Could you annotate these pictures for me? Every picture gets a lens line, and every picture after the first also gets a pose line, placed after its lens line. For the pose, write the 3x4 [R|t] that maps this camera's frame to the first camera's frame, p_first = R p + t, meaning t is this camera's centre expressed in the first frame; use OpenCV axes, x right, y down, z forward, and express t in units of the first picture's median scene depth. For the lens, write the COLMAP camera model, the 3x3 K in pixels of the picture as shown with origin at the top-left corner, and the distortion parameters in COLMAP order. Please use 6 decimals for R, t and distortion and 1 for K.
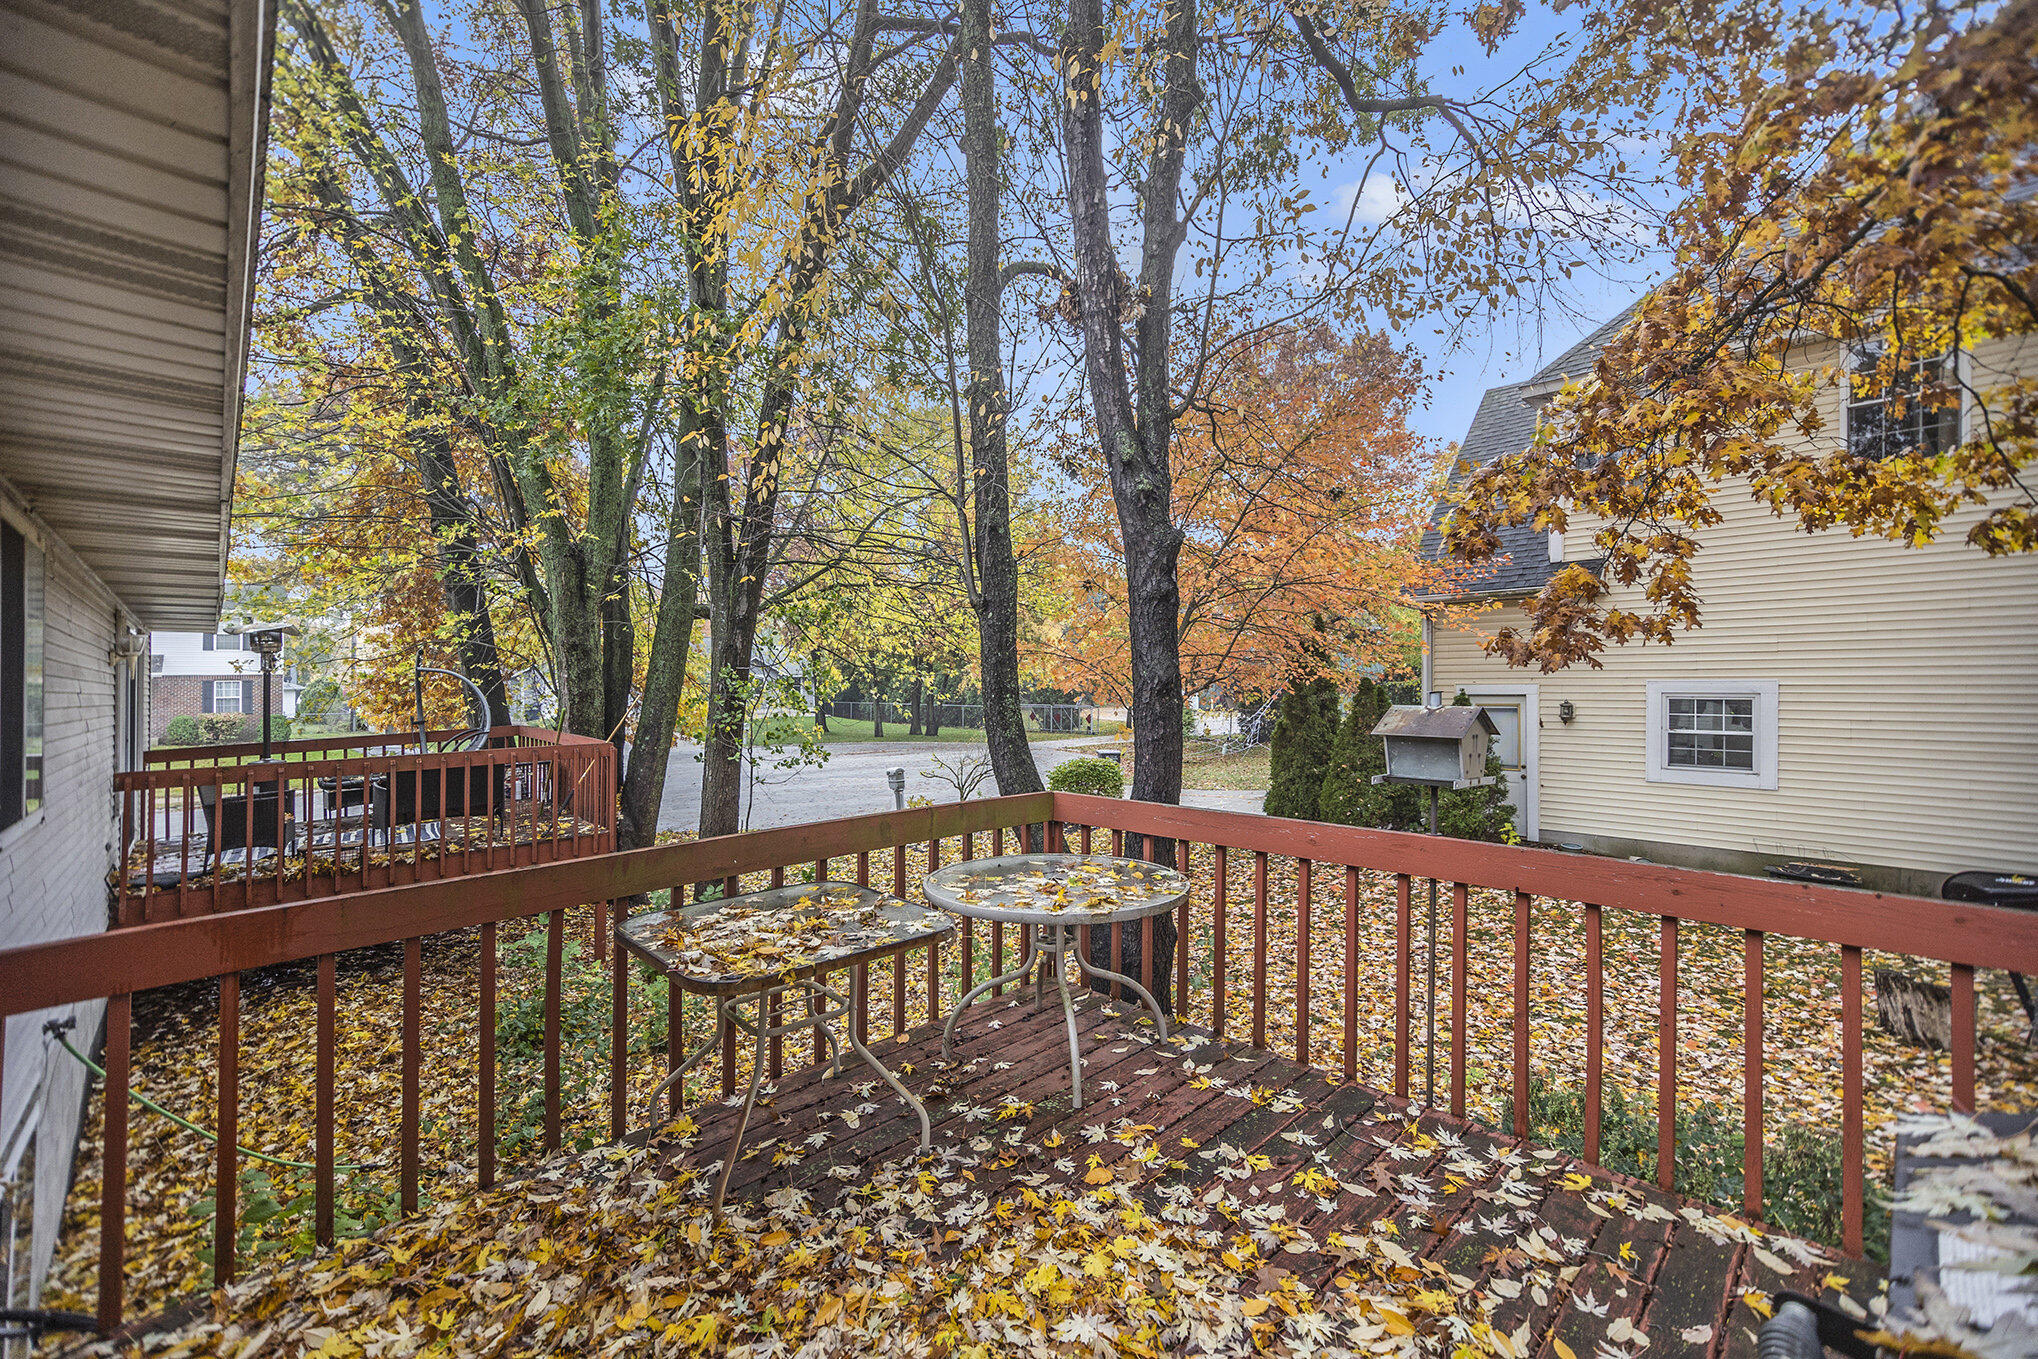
lens RADIAL K [[872.4, 0, 1028.4], [0, 872.4, 679.4], [0, 0, 1]] dist [0.005181, 0.000247]
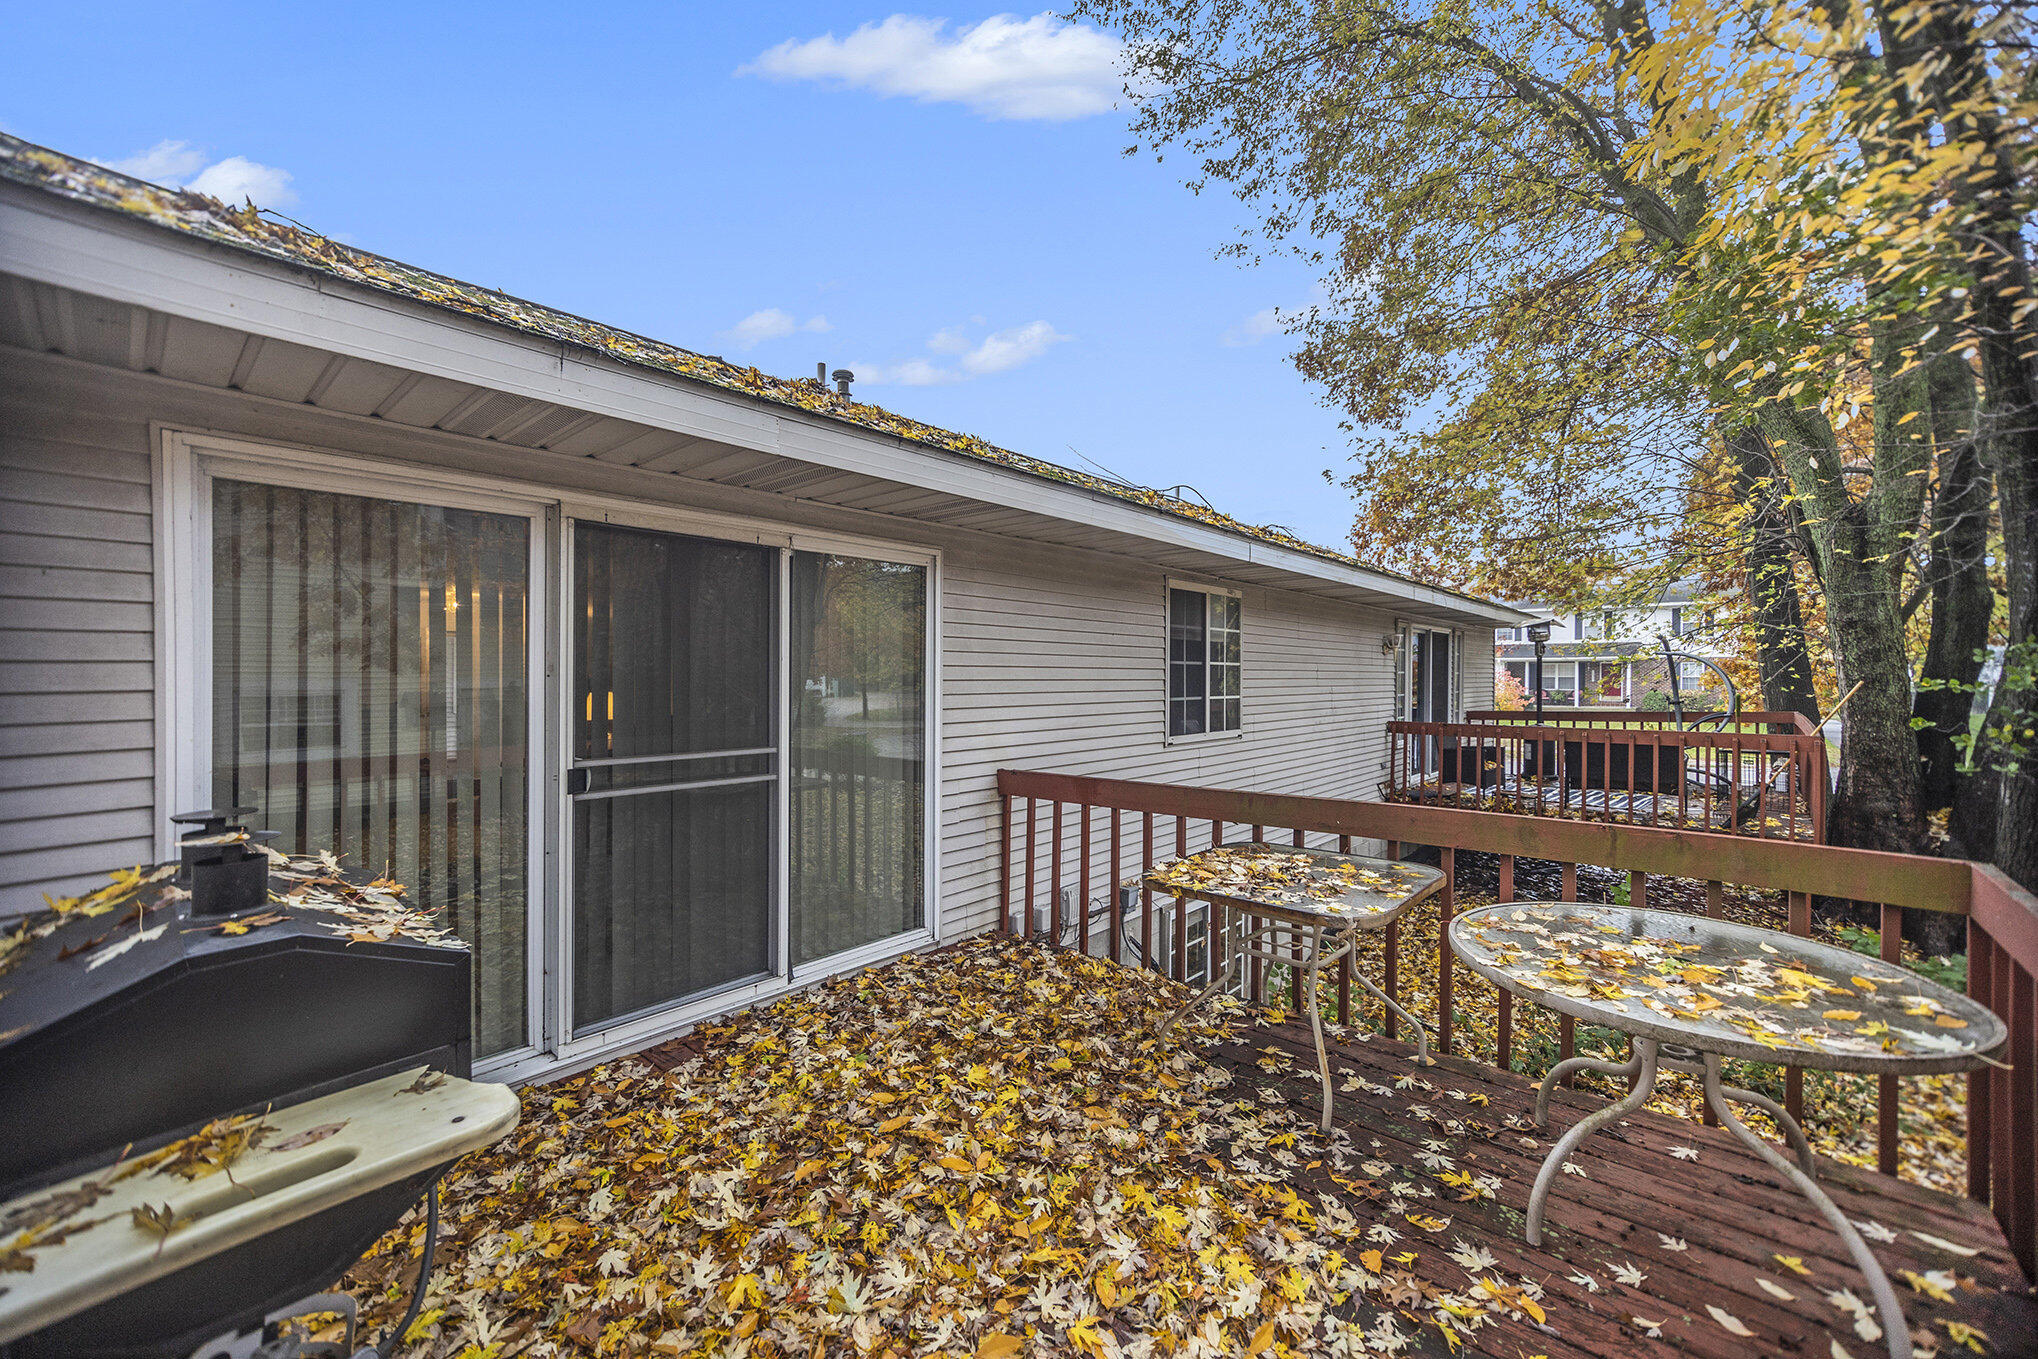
lens RADIAL K [[789.6, 0, 1029.5], [0, 789.6, 673.5], [0, 0, 1]] dist [0.010444, 0.000125]
pose [[0.095211, 0.013059, -0.995371, 0.724721], [0.003535, 0.999903, 0.013456, -0.001017], [0.995451, -0.004800, 0.095155, 0.551147]]
